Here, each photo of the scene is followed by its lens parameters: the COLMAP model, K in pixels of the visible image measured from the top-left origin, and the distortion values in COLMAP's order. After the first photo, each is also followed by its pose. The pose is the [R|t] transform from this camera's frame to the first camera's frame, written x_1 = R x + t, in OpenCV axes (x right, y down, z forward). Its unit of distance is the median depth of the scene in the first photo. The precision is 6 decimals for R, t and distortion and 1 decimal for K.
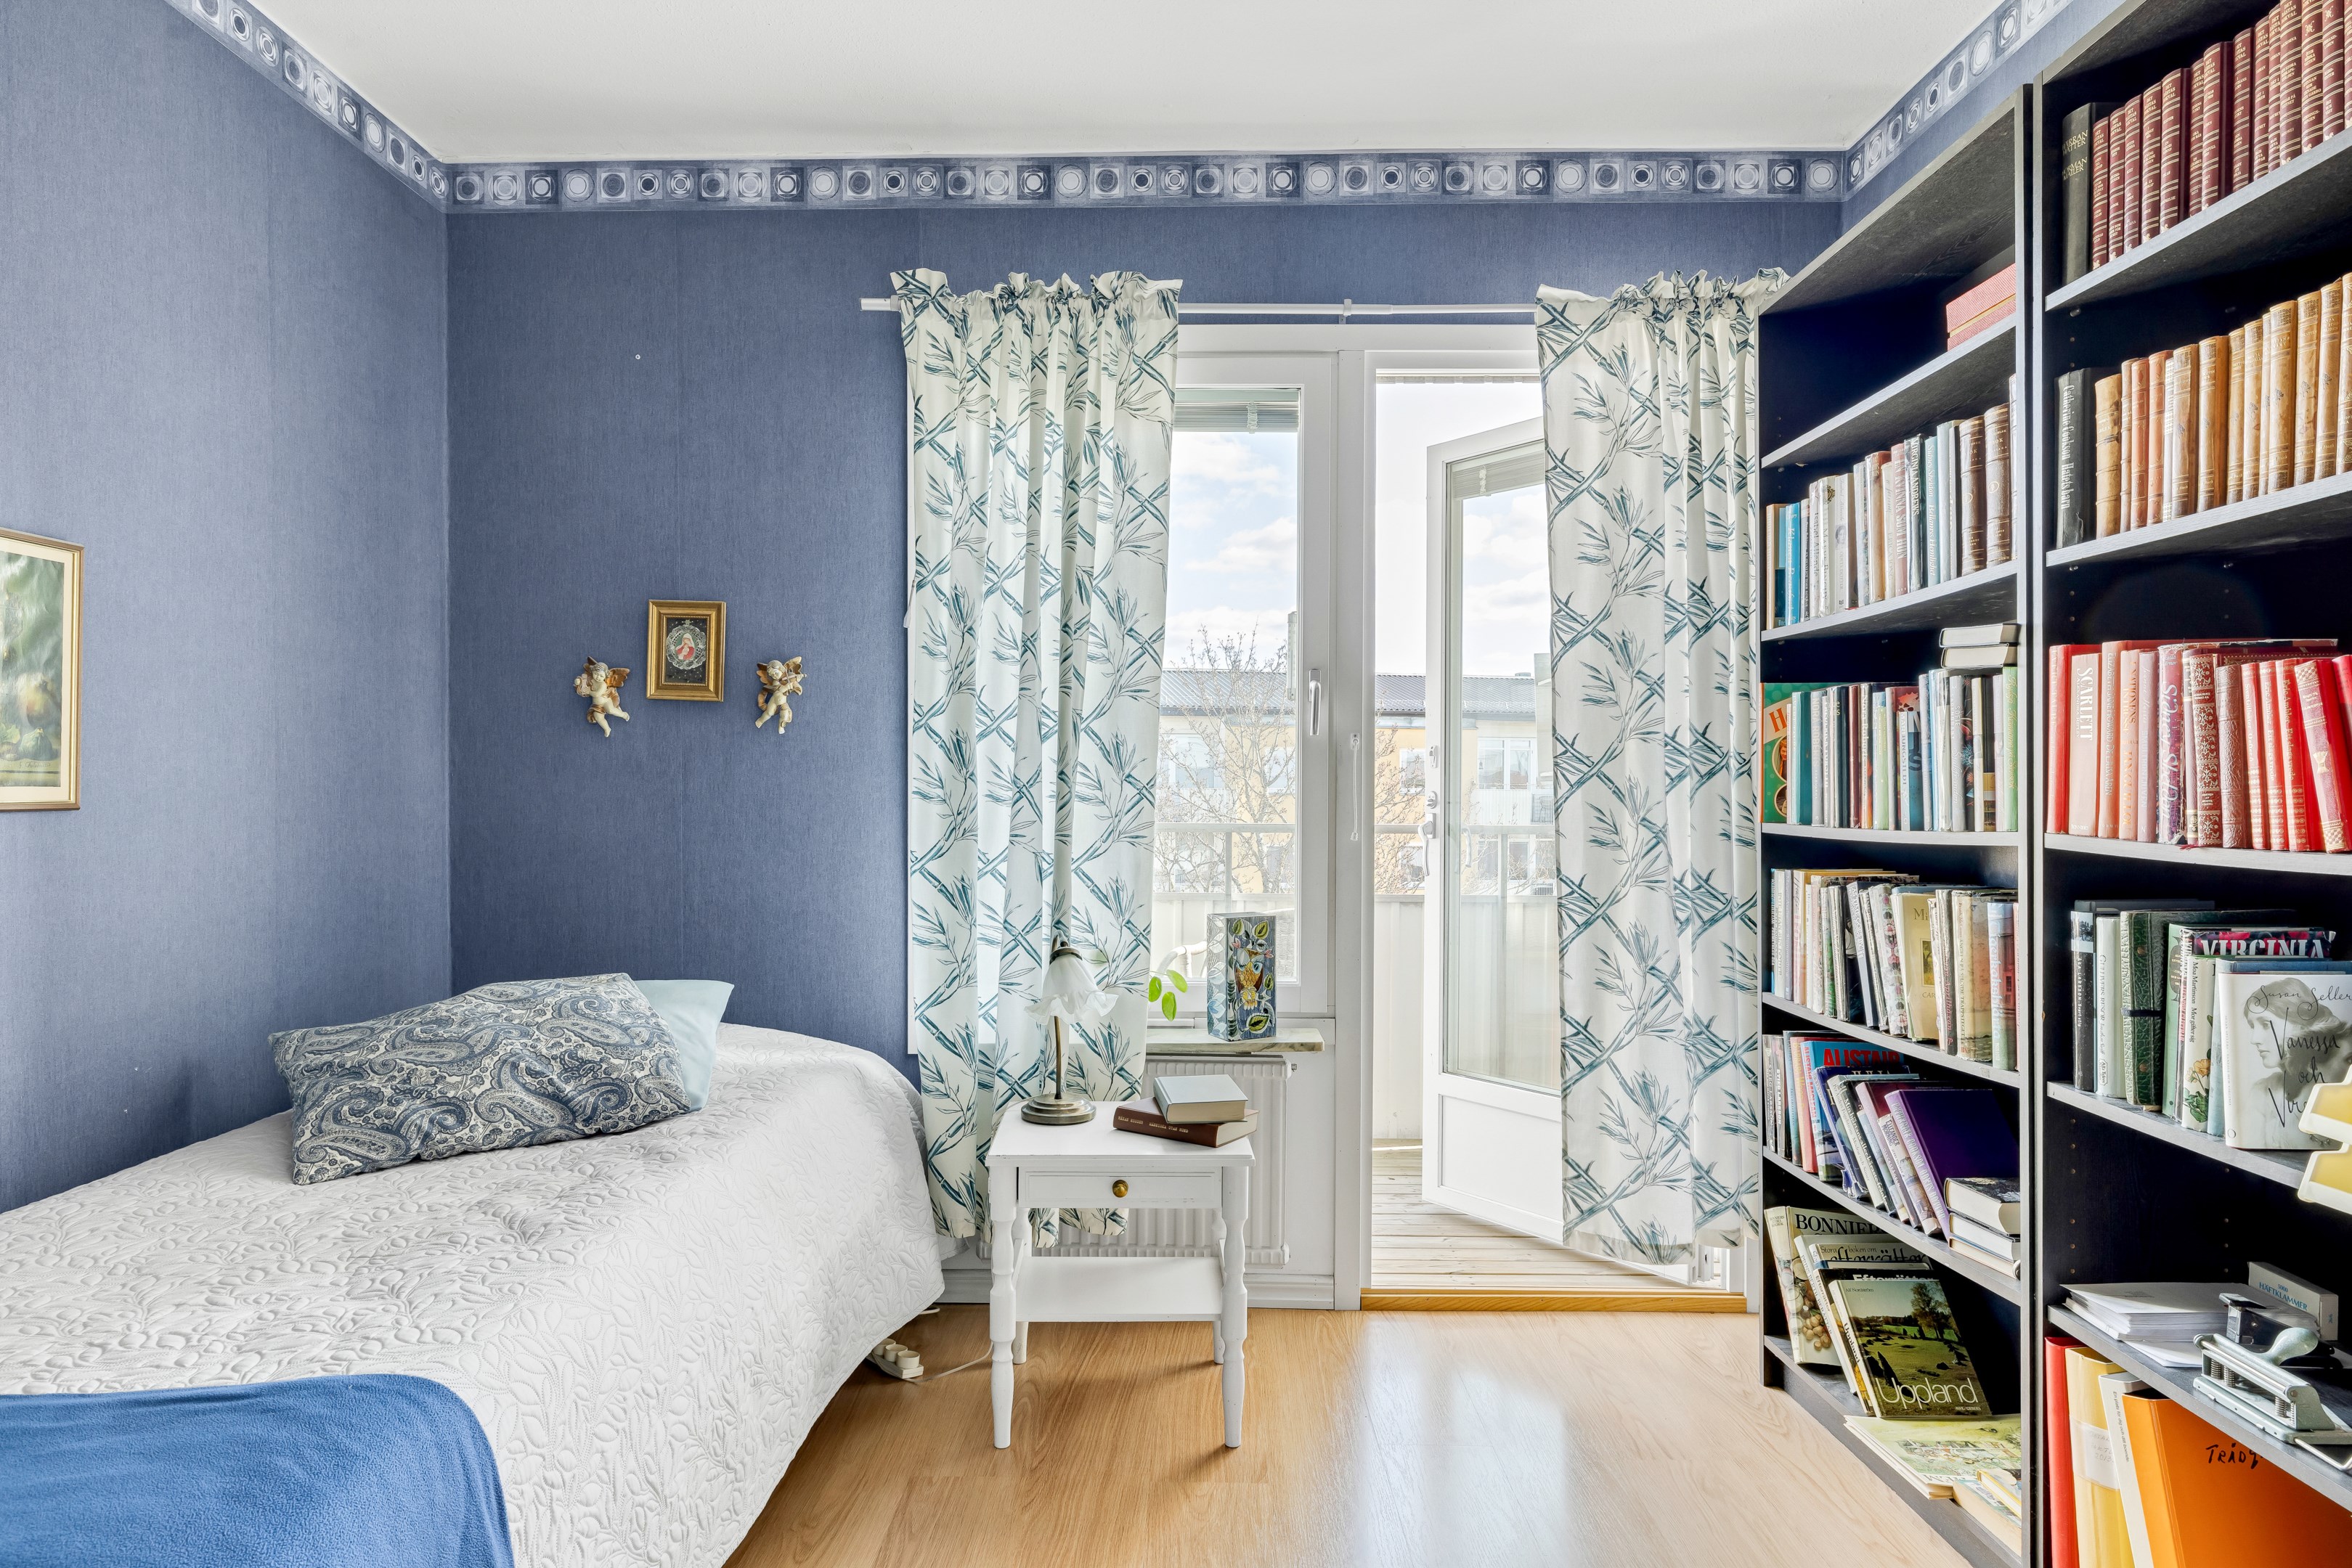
lens RADIAL K [[1348.9, 0, 1175.2], [0, 1348.9, 827.2], [0, 0, 1]] dist [-0.001318, -0.000063]
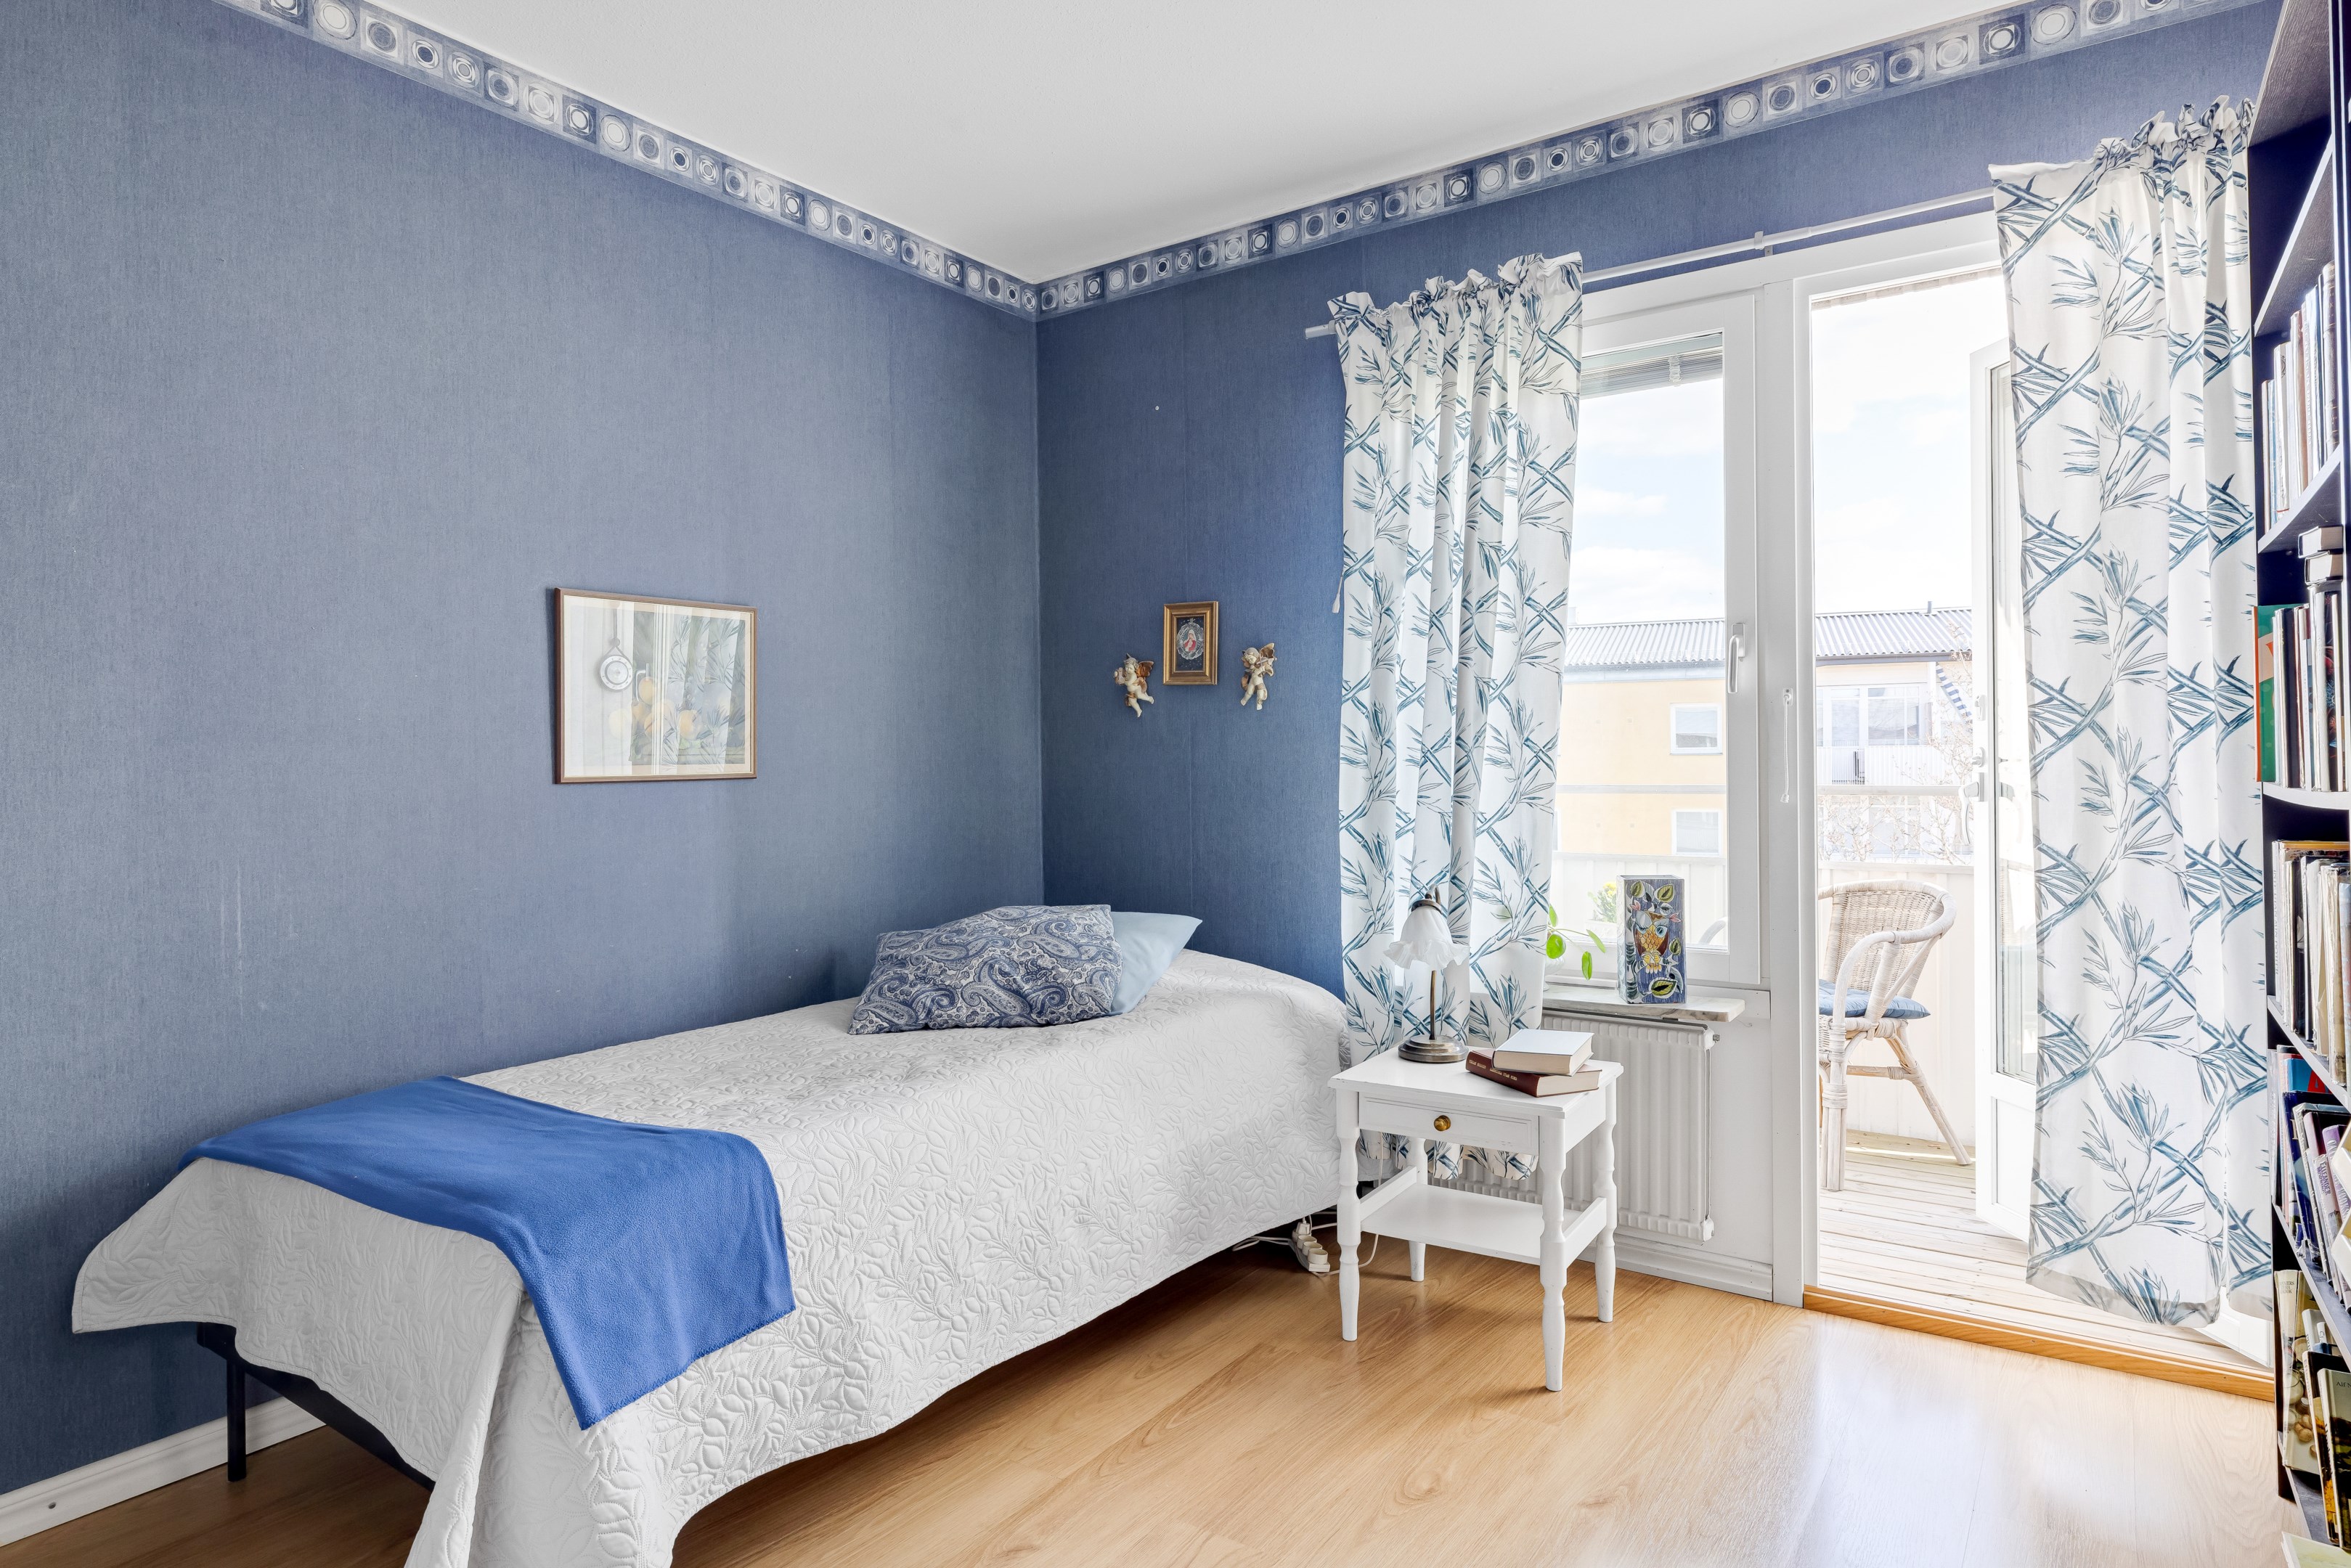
lens RADIAL K [[1340.3, 0, 1175.5], [0, 1340.3, 784.0], [0, 0, 1]] dist [-0.000653, 0.000370]
pose [[0.833262, -0.003913, -0.552865, 0.305582], [0.001019, 0.999984, -0.005542, 0.001713], [0.552878, 0.004055, 0.833252, -0.010726]]
